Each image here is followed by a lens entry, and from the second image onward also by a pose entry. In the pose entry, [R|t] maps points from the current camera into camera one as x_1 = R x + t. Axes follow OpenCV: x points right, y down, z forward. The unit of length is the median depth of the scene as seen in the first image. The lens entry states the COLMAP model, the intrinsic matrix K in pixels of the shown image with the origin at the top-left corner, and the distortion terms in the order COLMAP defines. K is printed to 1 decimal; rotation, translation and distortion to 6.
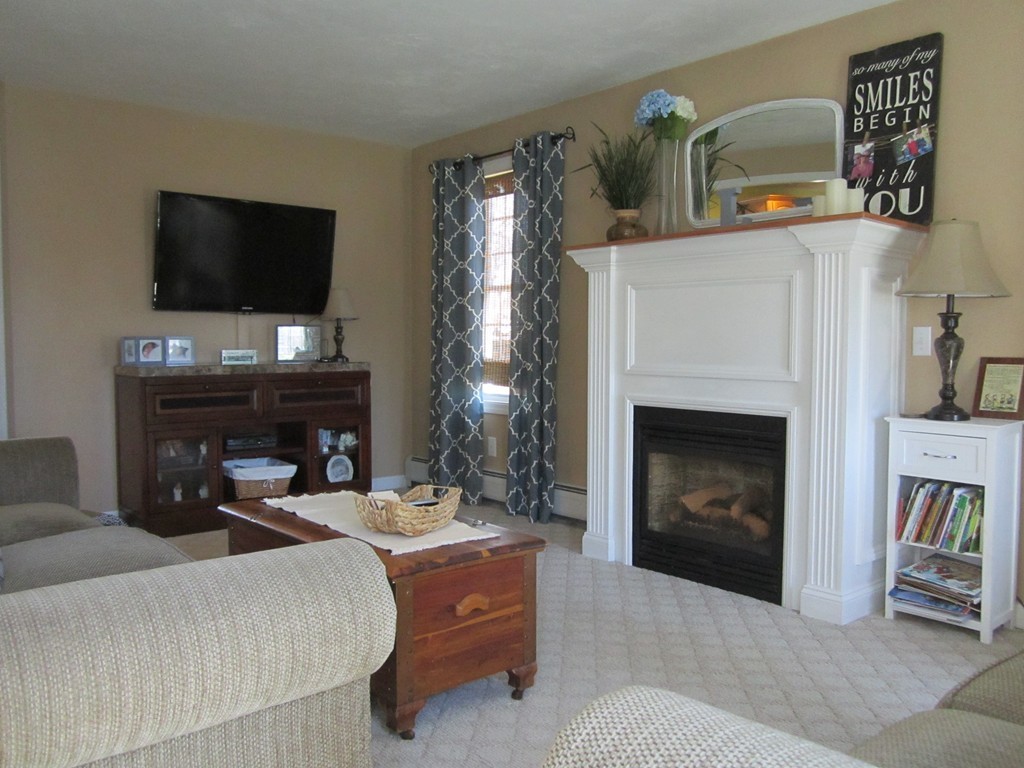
lens RADIAL K [[851.0, 0, 516.8], [0, 851.0, 379.6], [0, 0, 1]] dist [-0.048826, 0.020195]
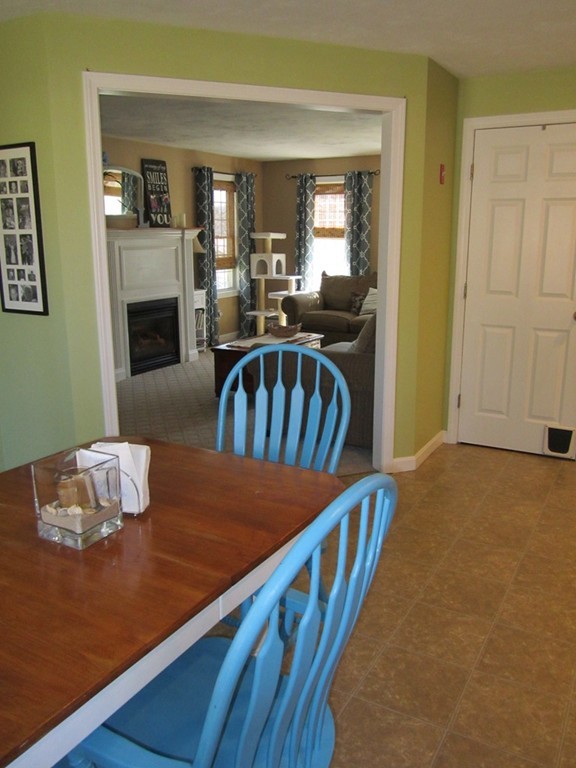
lens RADIAL K [[638.2, 0, 285.3], [0, 638.2, 387.2], [0, 0, 1]] dist [-0.048826, 0.020195]
pose [[-0.325349, -0.228309, 0.917618, -1.813299], [0.050822, 0.964790, 0.258064, -0.194384], [-0.944227, 0.130596, -0.302290, 1.337755]]
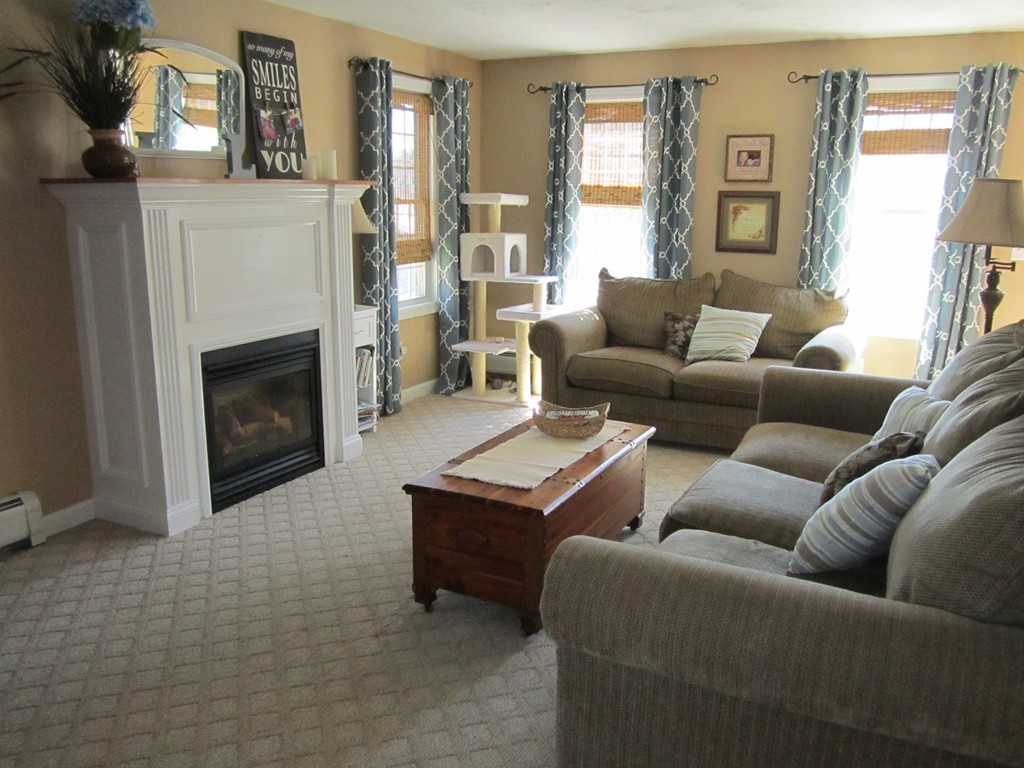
lens RADIAL K [[851.0, 0, 521.6], [0, 851.0, 389.1], [0, 0, 1]] dist [-0.048826, 0.020195]
pose [[-0.384307, -0.215581, 0.897682, -1.009079], [0.036309, 0.968072, 0.248030, -0.179547], [-0.922491, 0.127914, -0.364209, 1.197896]]
